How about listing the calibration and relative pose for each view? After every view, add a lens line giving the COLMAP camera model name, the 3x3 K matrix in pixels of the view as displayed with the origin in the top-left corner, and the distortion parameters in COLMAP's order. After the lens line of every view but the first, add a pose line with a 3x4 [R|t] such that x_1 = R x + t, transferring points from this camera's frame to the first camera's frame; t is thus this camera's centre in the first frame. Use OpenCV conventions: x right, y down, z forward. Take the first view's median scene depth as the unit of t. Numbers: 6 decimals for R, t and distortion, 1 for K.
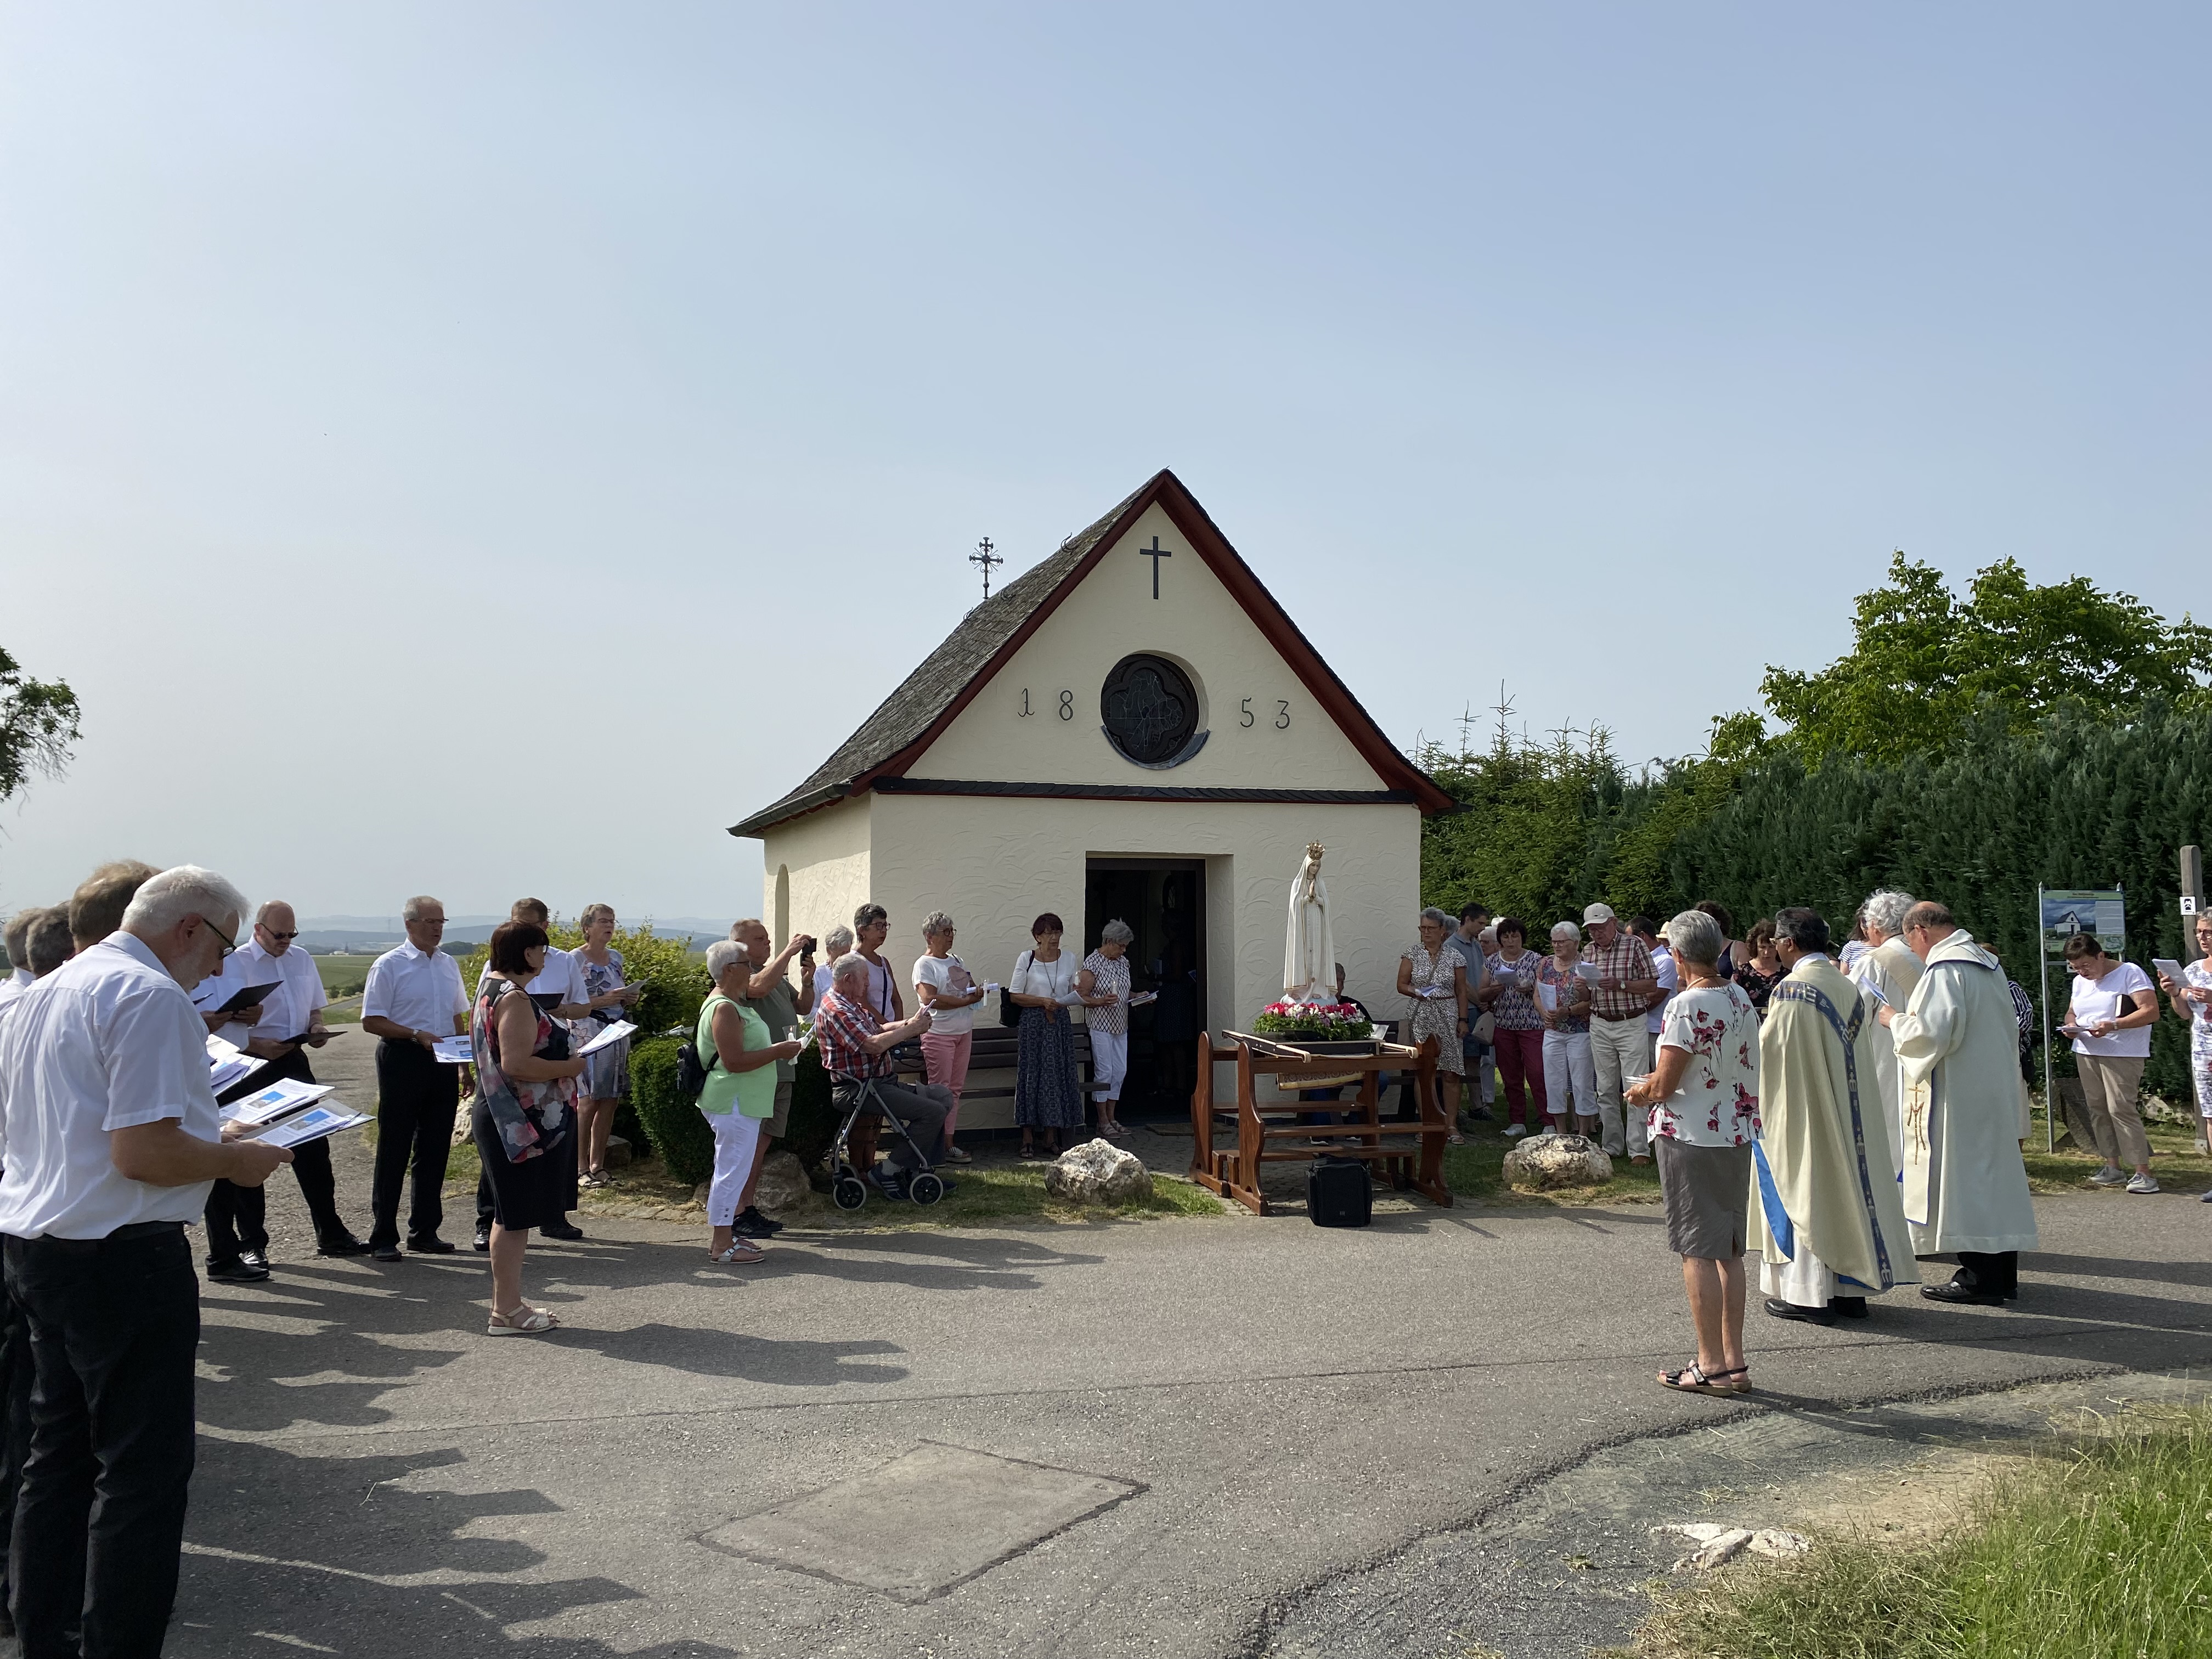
lens RADIAL K [[1661.7, 0, 1126.6], [0, 1661.7, 814.1], [0, 0, 1]] dist [0.032237, -0.000696]
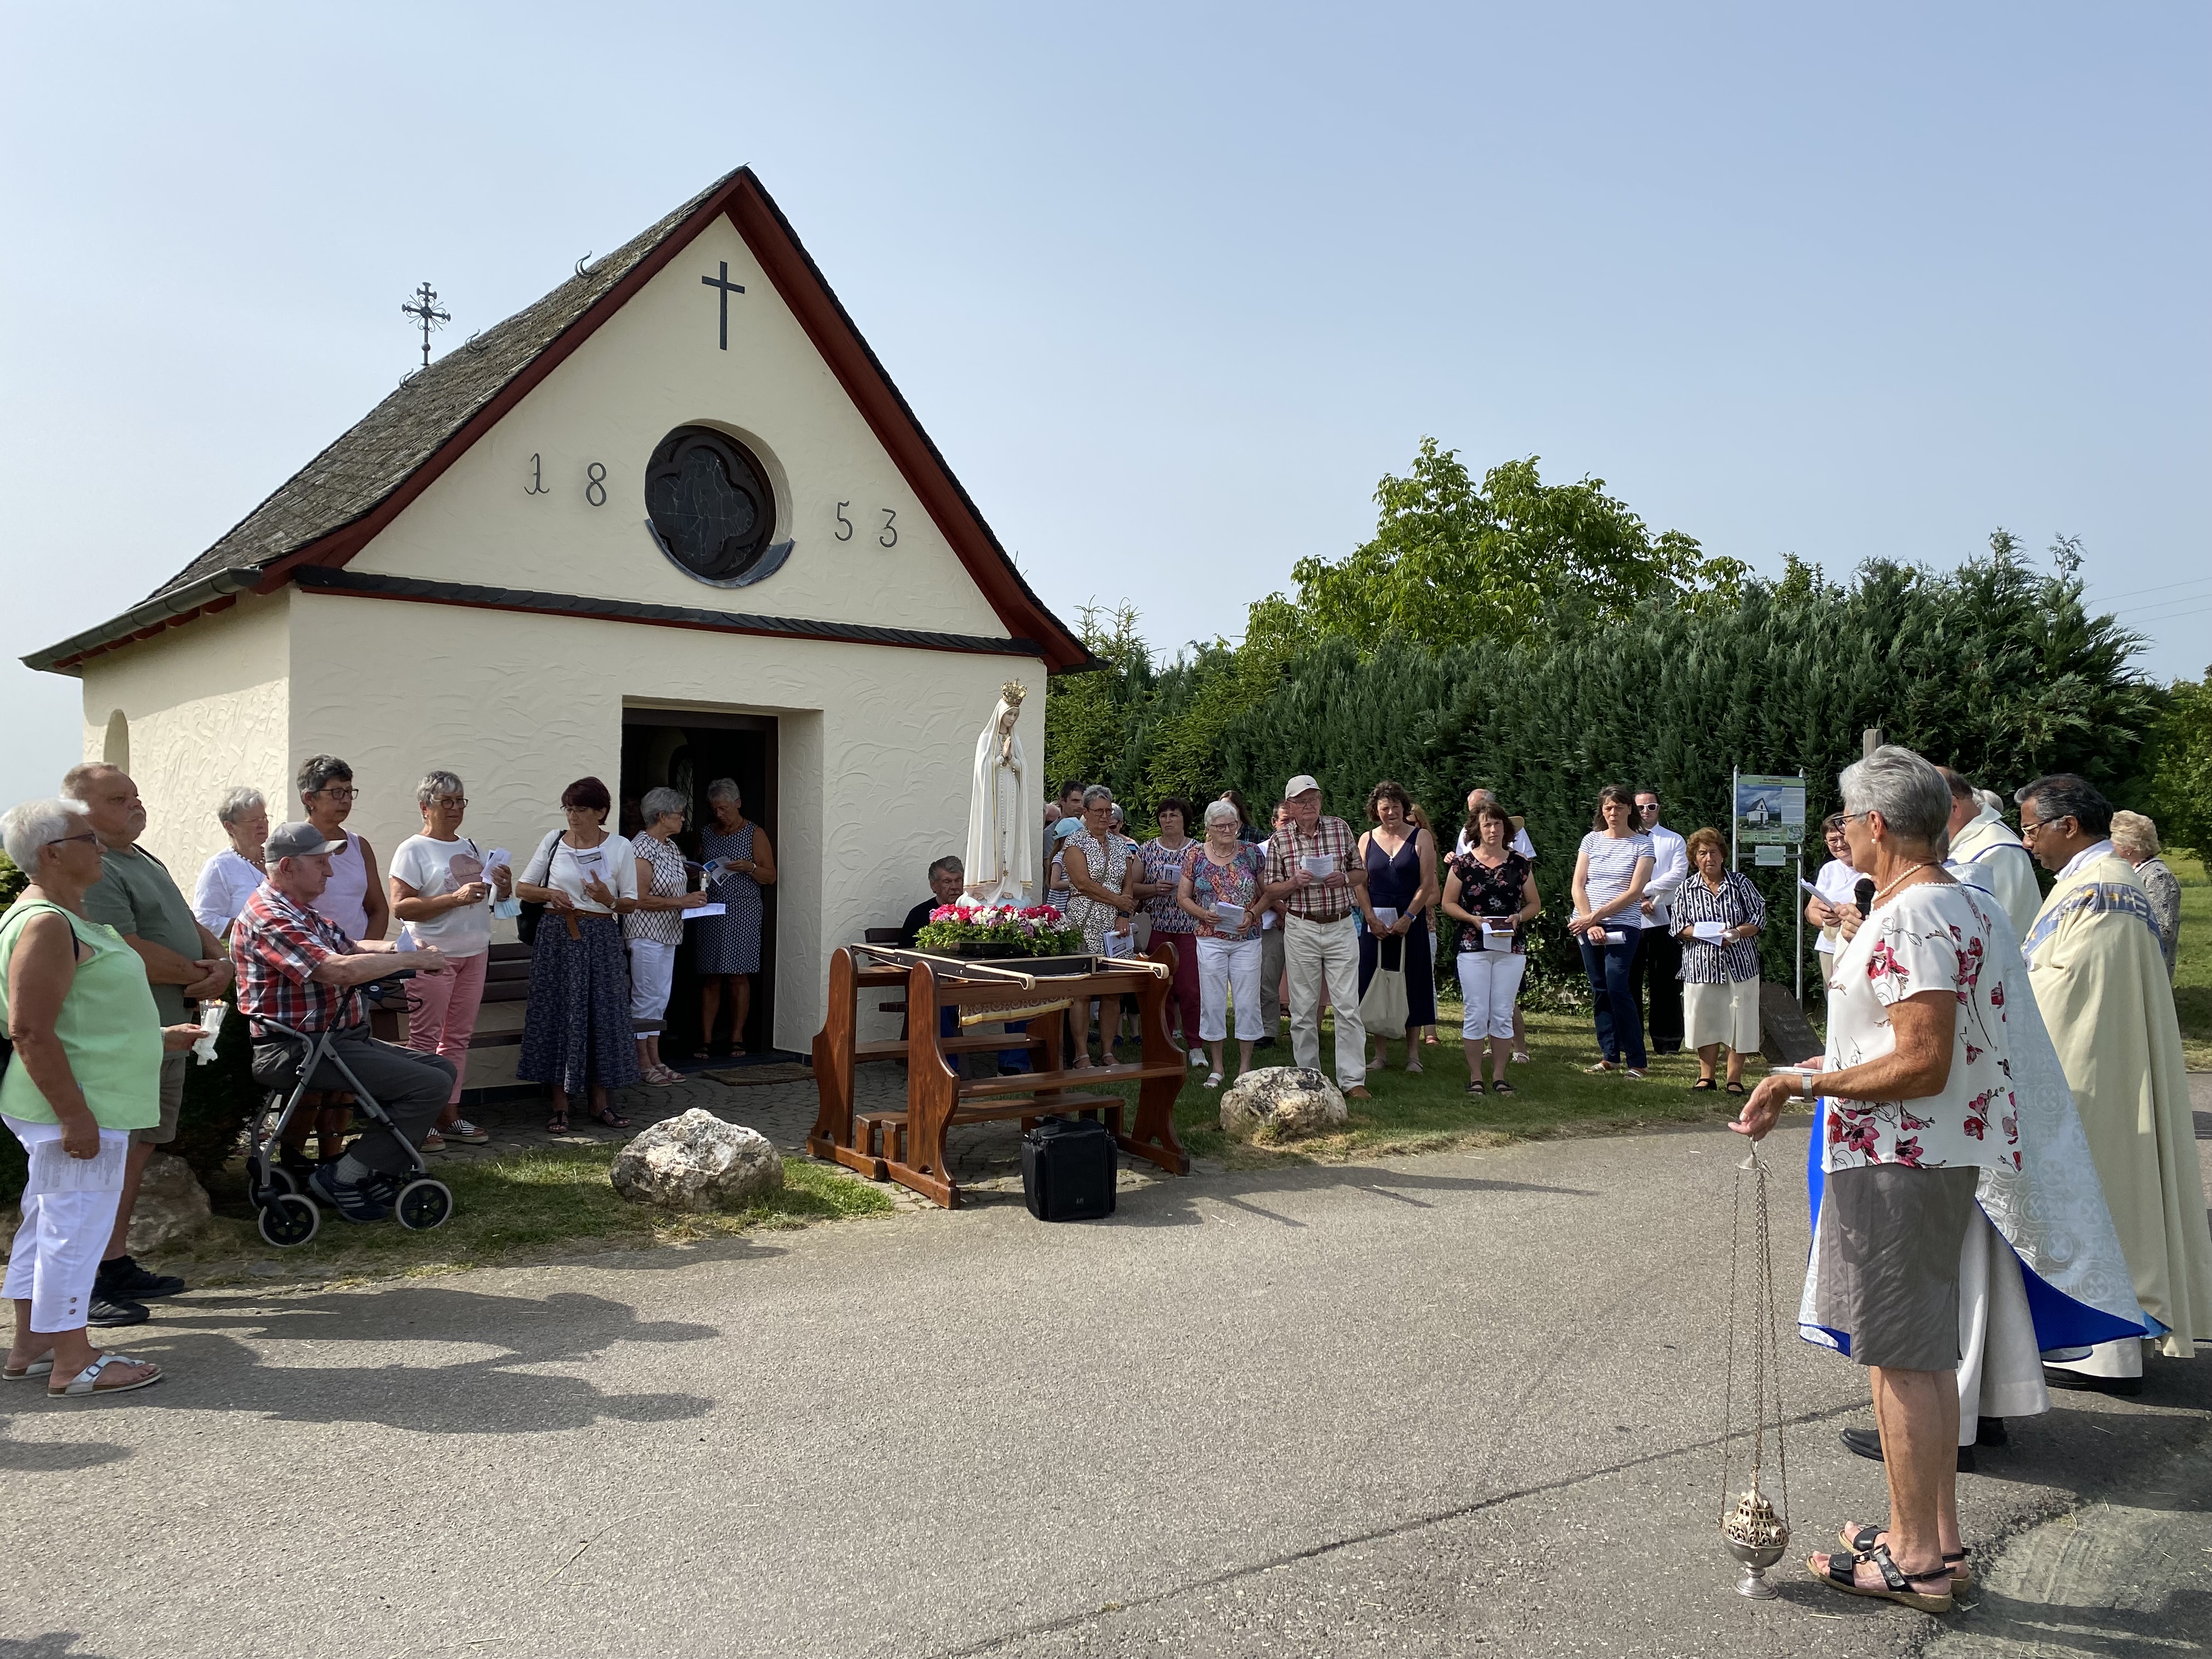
lens RADIAL K [[1640.9, 0, 1135.0], [0, 1640.9, 830.1], [0, 0, 1]] dist [0.093800, -0.208252]
pose [[0.933754, 0.009464, 0.357791, -0.072443], [-0.034150, 0.997445, 0.062740, 0.027894], [-0.356283, -0.070802, 0.931692, 0.257145]]
